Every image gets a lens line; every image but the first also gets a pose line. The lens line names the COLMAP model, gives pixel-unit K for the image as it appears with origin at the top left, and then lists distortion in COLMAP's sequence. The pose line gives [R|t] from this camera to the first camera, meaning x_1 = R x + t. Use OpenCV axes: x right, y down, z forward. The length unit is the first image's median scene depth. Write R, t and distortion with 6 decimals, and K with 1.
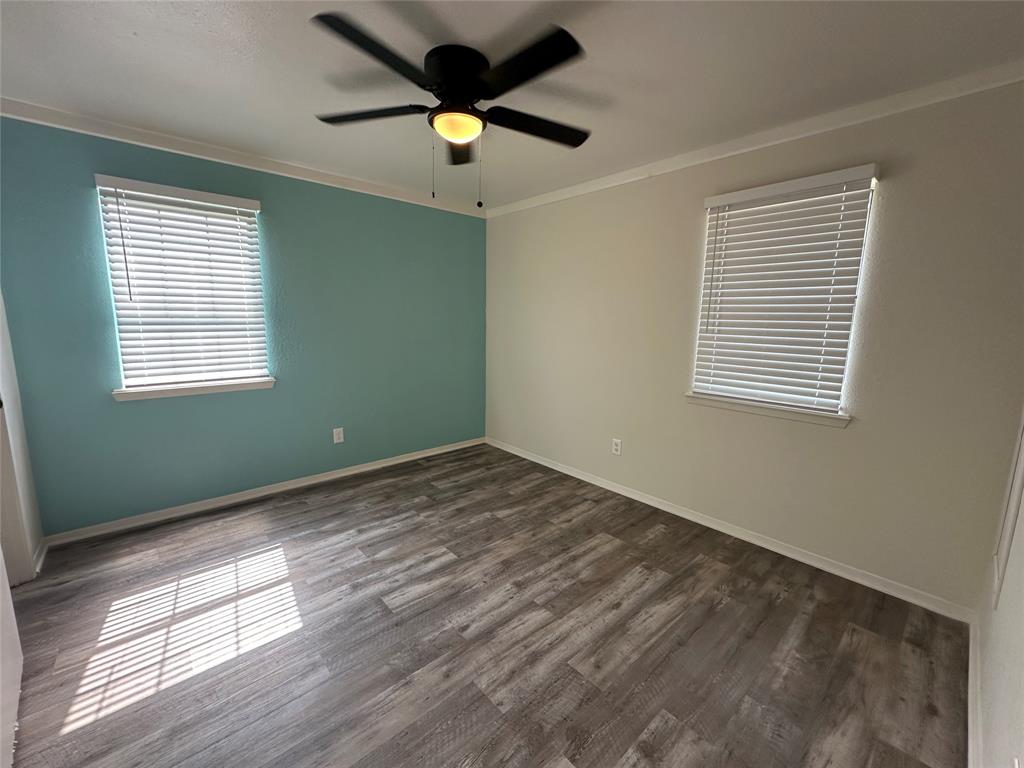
lens RADIAL K [[414.9, 0, 514.0], [0, 414.9, 382.5], [0, 0, 1]] dist [0.008415, -0.001523]
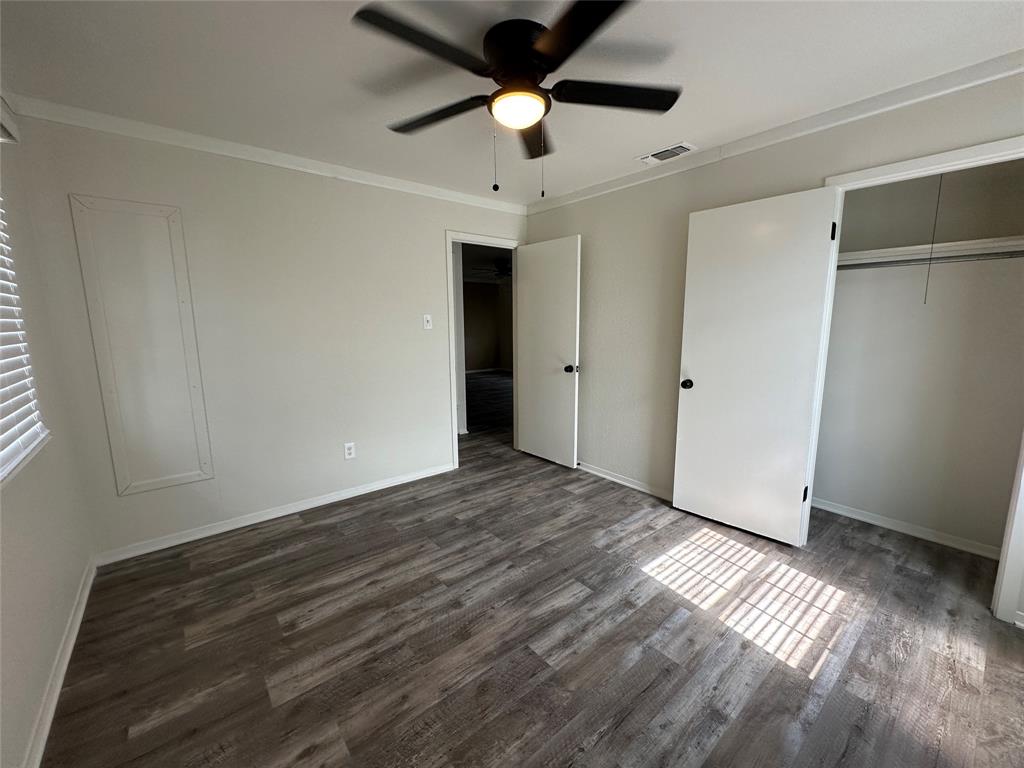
lens RADIAL K [[414.9, 0, 511.6], [0, 414.9, 385.3], [0, 0, 1]] dist [0.008415, -0.001523]
pose [[-0.998582, -0.018767, 0.049810, -0.149353], [-0.002390, 0.950644, 0.310274, -0.273399], [-0.053174, 0.309715, -0.949341, 1.738181]]
